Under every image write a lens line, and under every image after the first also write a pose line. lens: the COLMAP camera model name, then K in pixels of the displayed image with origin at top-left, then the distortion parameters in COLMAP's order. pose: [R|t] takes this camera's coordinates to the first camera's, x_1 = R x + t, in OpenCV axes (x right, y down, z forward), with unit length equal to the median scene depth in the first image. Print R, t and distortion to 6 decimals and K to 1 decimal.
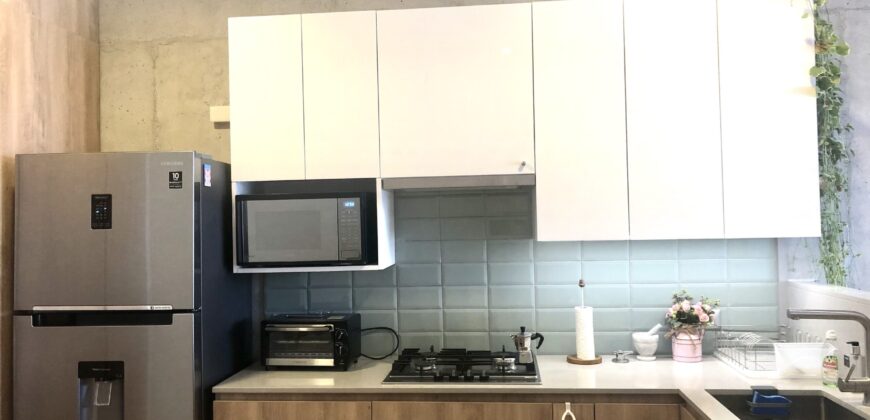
lens RADIAL K [[701.6, 0, 435.4], [0, 701.6, 199.8], [0, 0, 1]] dist [0.013416, 0.002402]
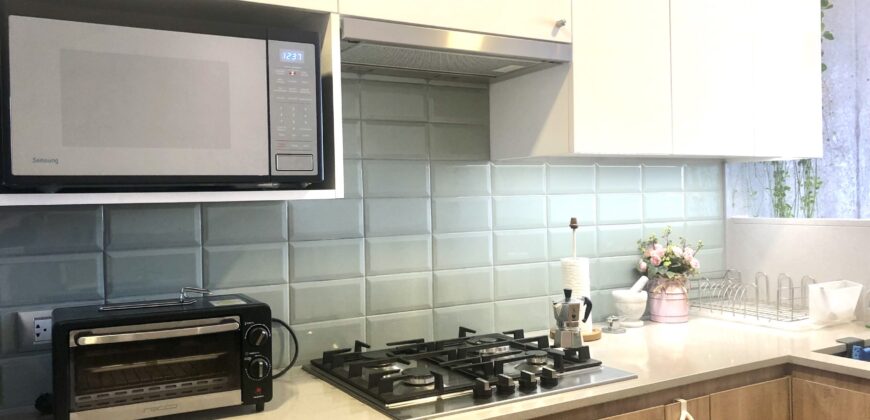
lens RADIAL K [[701.6, 0, 435.4], [0, 701.6, 199.8], [0, 0, 1]] dist [0.013416, 0.002402]
pose [[0.811240, 0.004287, 0.584698, -0.311421], [-0.012932, 0.999860, 0.010611, 0.094005], [-0.584571, -0.016169, 0.811182, 0.546775]]
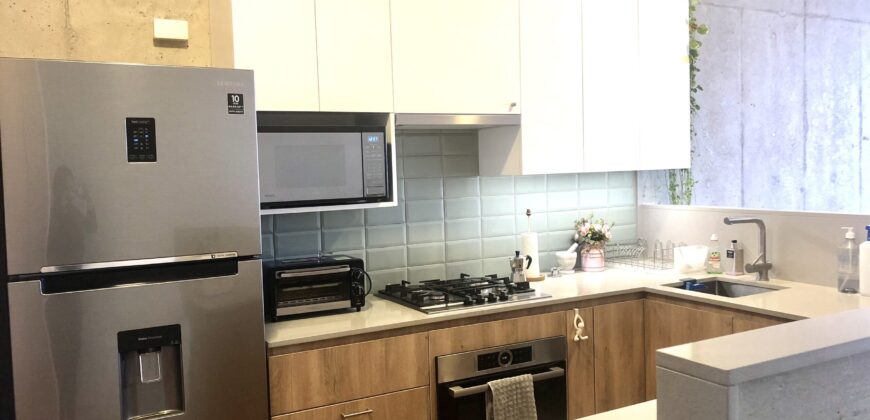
lens RADIAL K [[688.8, 0, 434.2], [0, 688.8, 202.2], [0, 0, 1]] dist [0.036085, -0.001790]
pose [[0.830693, -0.033218, 0.555739, -0.568891], [-0.000908, 0.998136, 0.061019, 0.034522], [-0.556730, -0.051193, 0.829114, 0.156685]]
